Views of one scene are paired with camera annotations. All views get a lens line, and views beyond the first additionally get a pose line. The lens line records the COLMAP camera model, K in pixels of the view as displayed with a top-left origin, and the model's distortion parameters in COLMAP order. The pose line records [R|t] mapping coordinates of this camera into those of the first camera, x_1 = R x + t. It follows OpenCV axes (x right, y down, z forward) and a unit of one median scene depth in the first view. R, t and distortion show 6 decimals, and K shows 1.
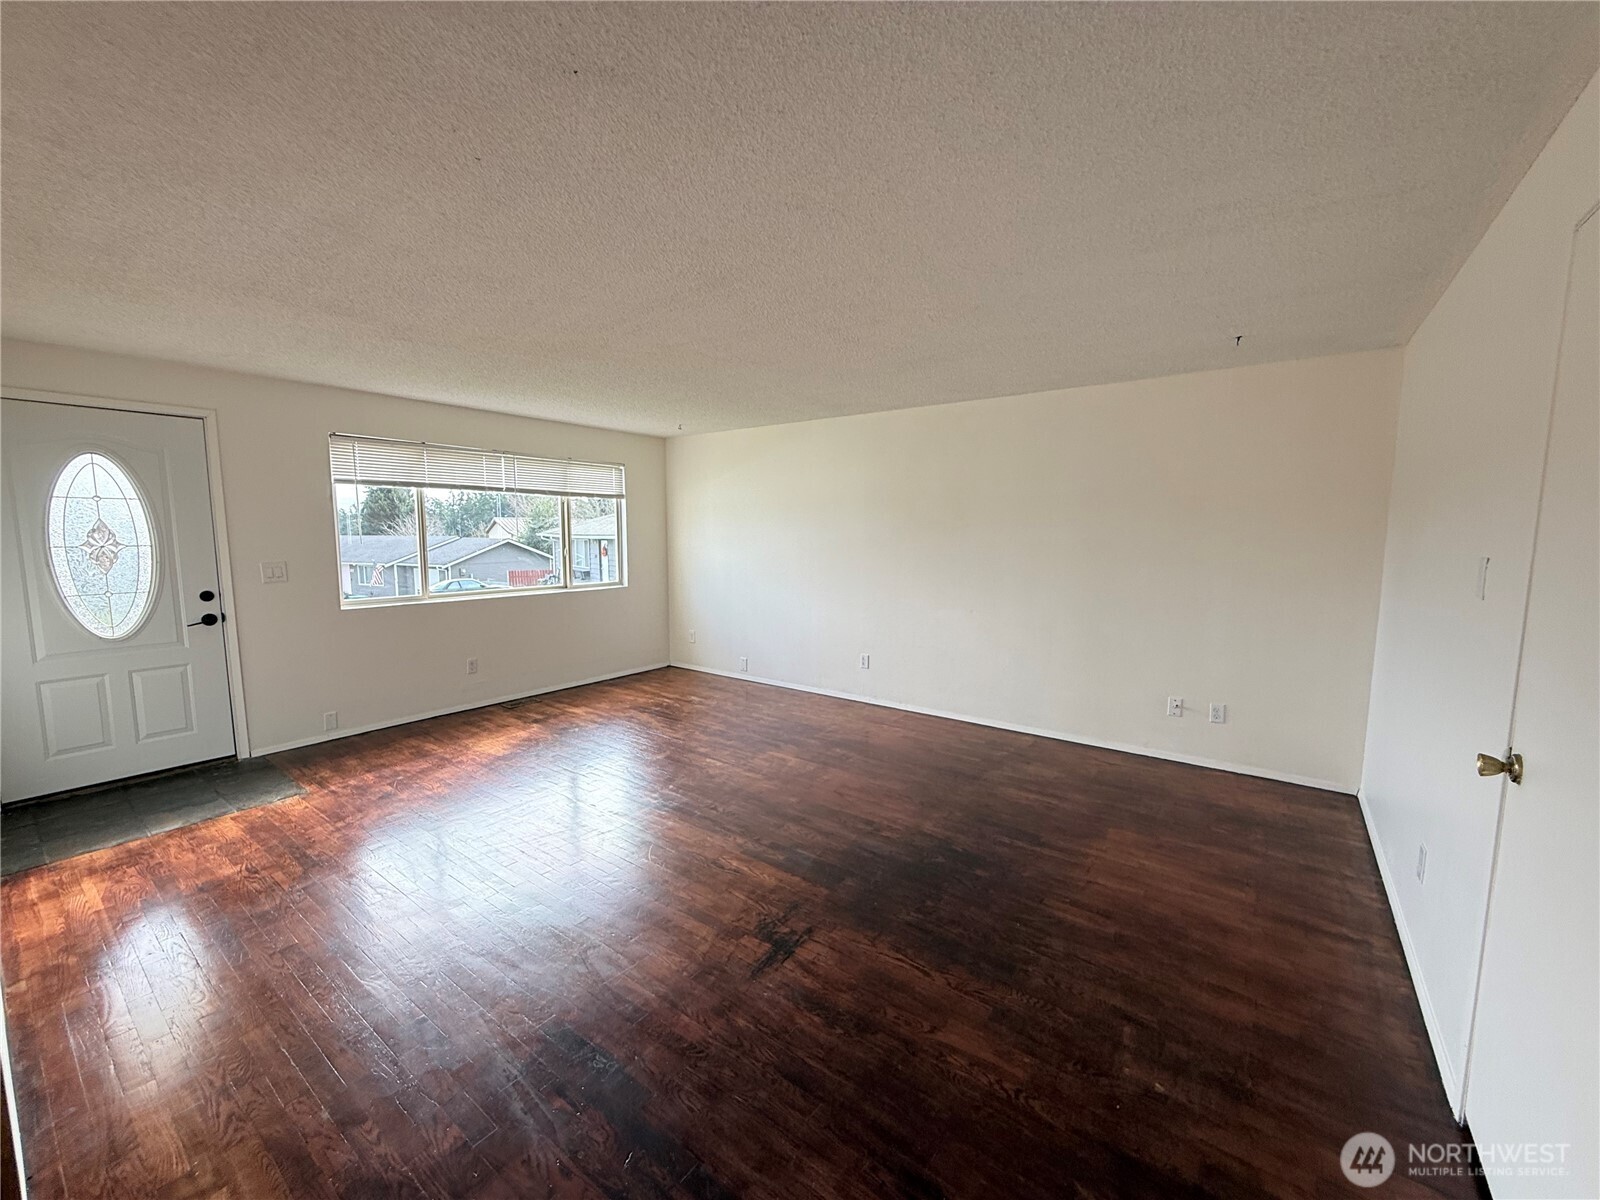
lens RADIAL K [[639.2, 0, 799.2], [0, 639.2, 600.0], [0, 0, 1]] dist [0.000678, 0.000120]
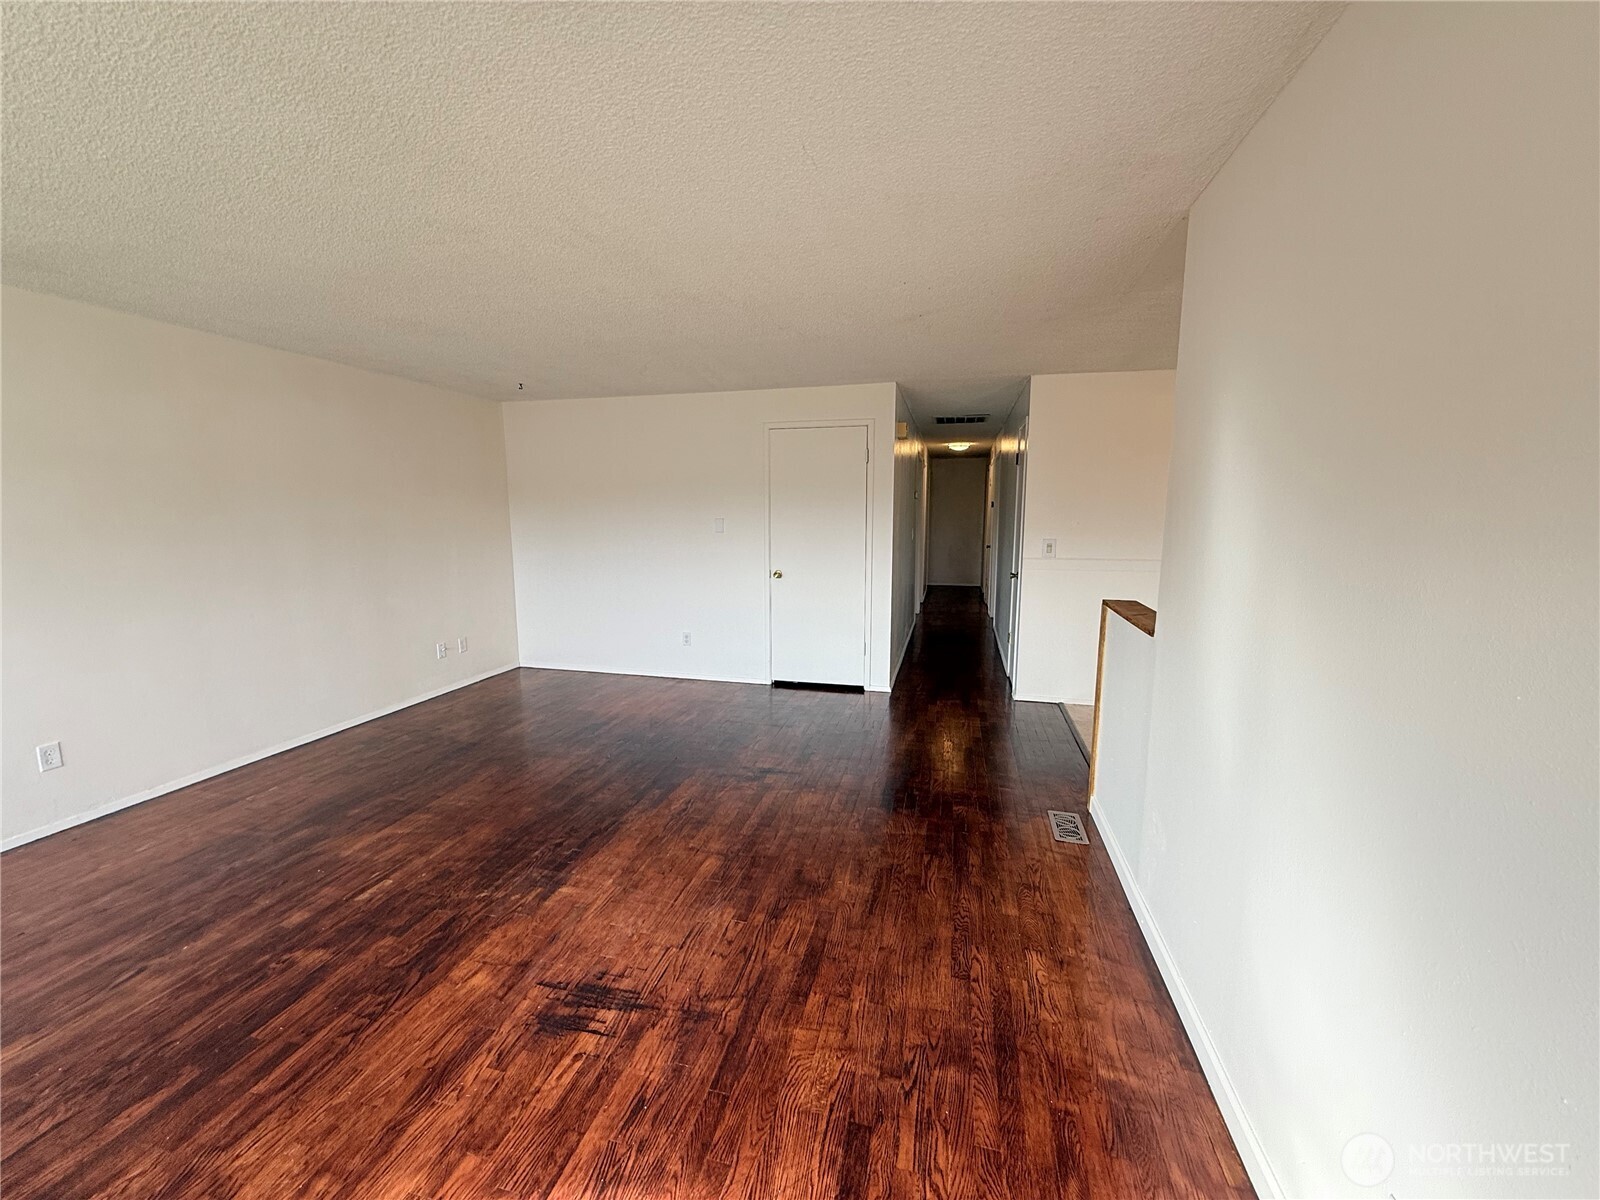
lens RADIAL K [[639.2, 0, 799.2], [0, 639.2, 601.6], [0, 0, 1]] dist [0.000678, 0.000120]
pose [[-0.394769, -0.132612, 0.909160, -0.780757], [0.099127, 0.977606, 0.185637, -0.085061], [-0.913418, 0.163406, -0.372783, 0.781245]]
